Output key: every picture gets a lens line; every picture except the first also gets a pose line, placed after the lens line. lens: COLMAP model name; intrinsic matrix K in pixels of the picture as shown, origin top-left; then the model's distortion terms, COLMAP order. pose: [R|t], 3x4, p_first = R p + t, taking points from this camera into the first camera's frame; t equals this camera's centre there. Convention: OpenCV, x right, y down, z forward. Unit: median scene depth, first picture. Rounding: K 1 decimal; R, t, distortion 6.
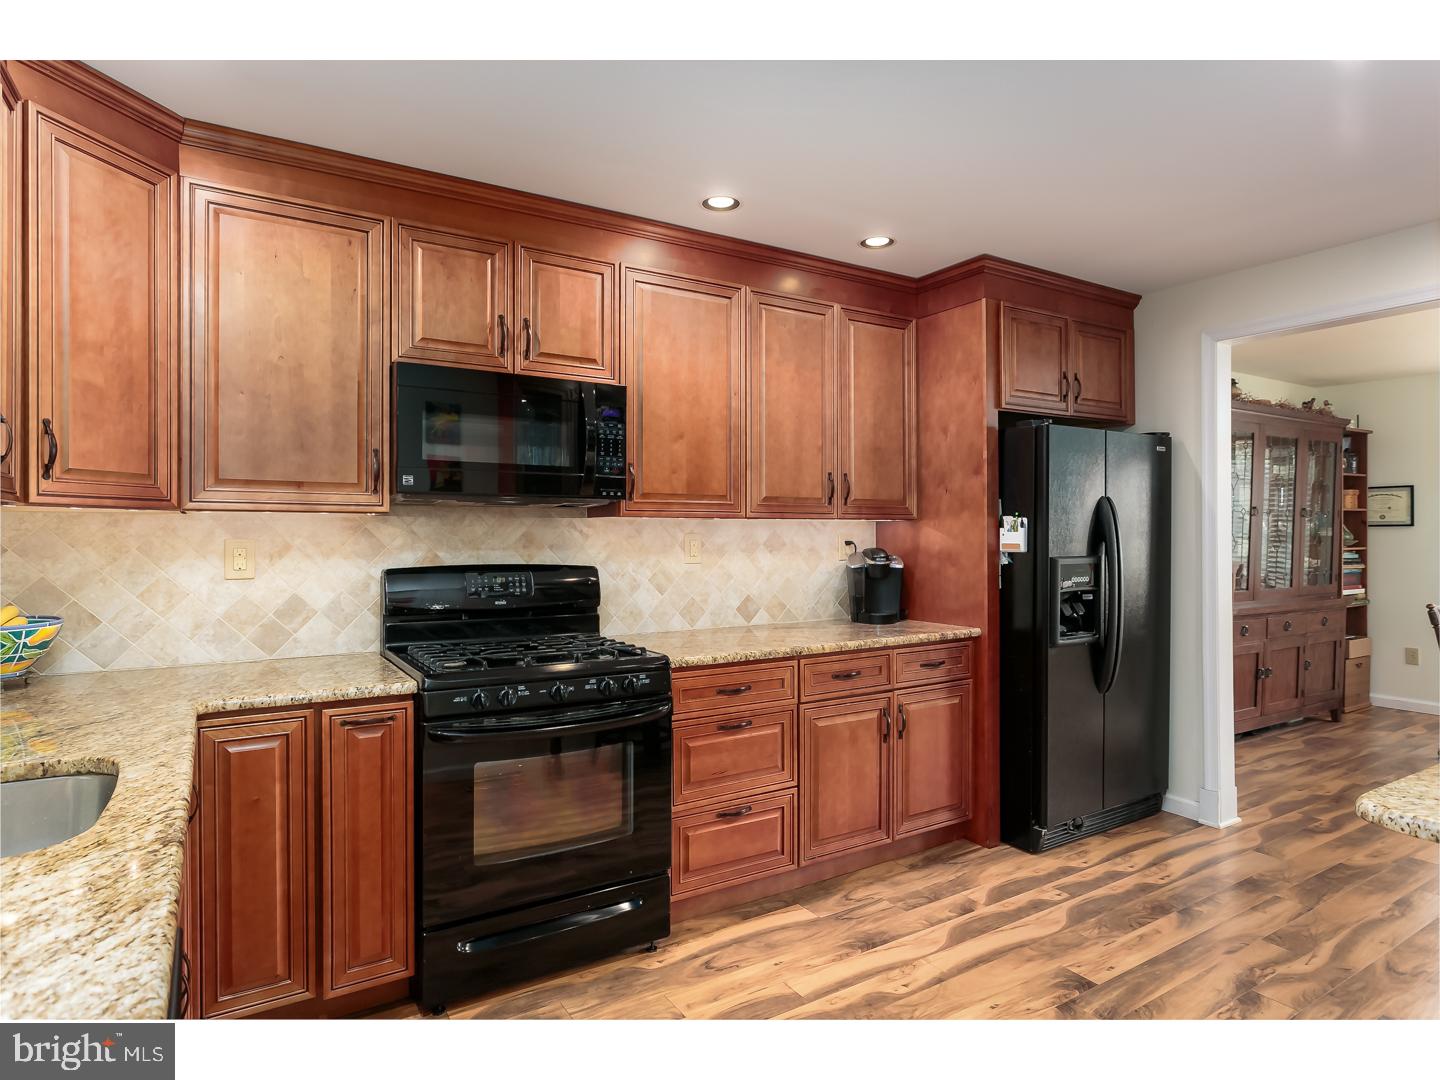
lens RADIAL K [[839.0, 0, 718.5], [0, 839.0, 536.2], [0, 0, 1]] dist [0.005322, 0.000772]
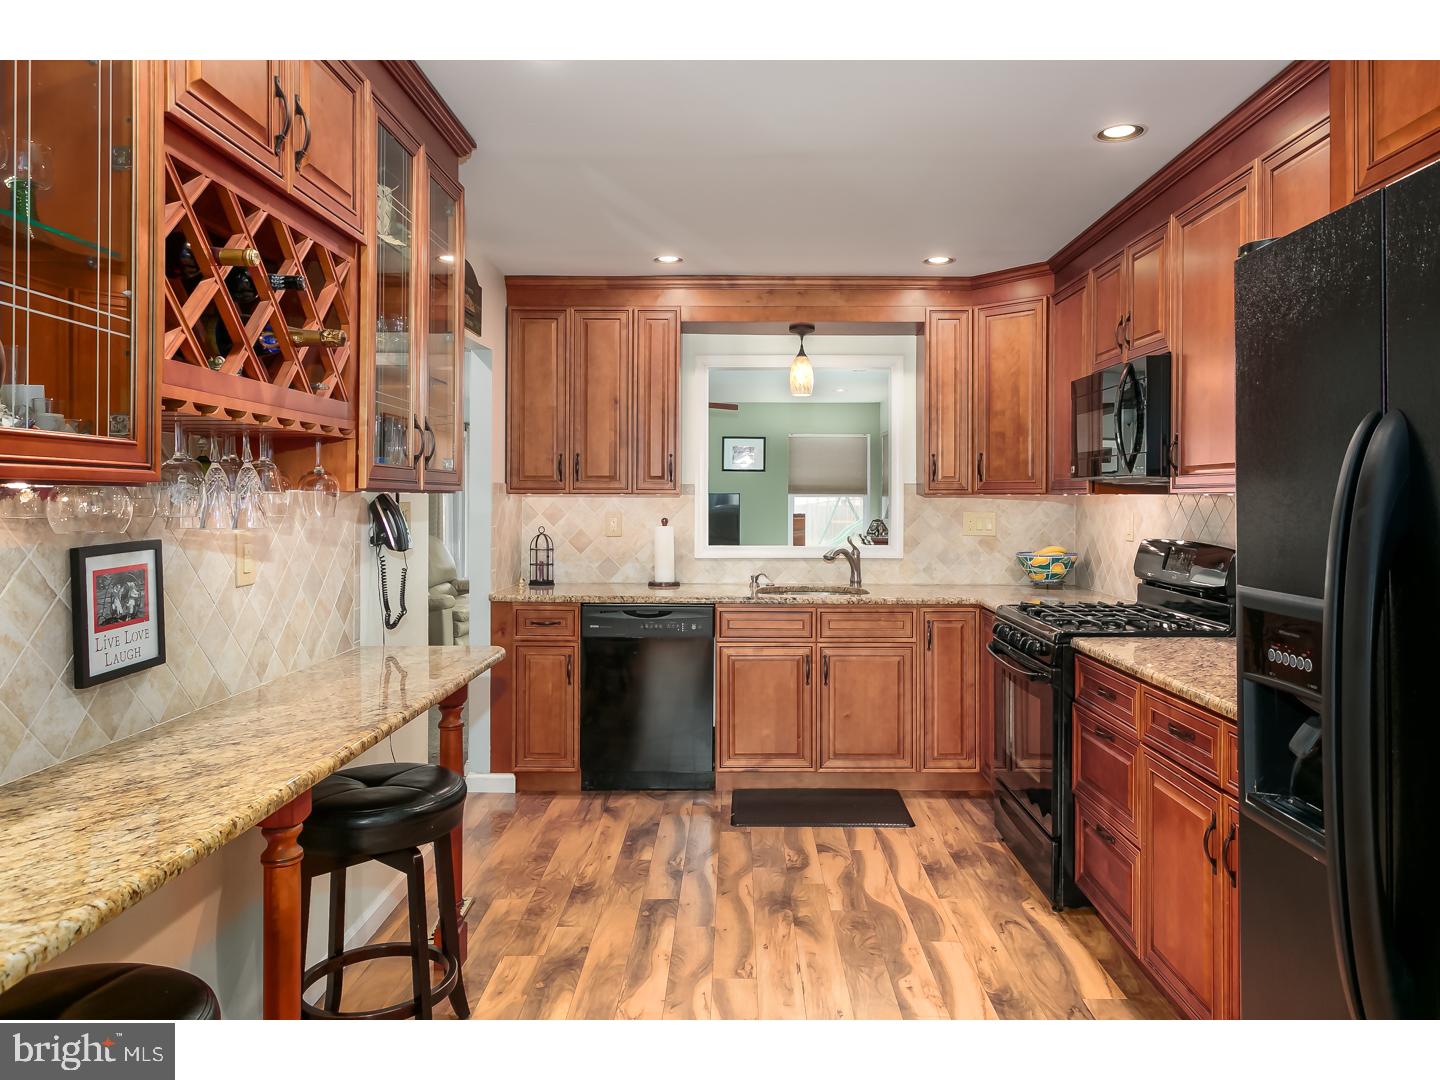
lens RADIAL K [[937.5, 0, 719.9], [0, 937.5, 538.4], [0, 0, 1]] dist [0.005465, -0.000352]
pose [[-0.540588, 0.037681, -0.840443, 1.091090], [-0.006250, 0.998789, 0.048801, -0.026736], [0.841264, 0.031634, -0.539698, 1.231843]]
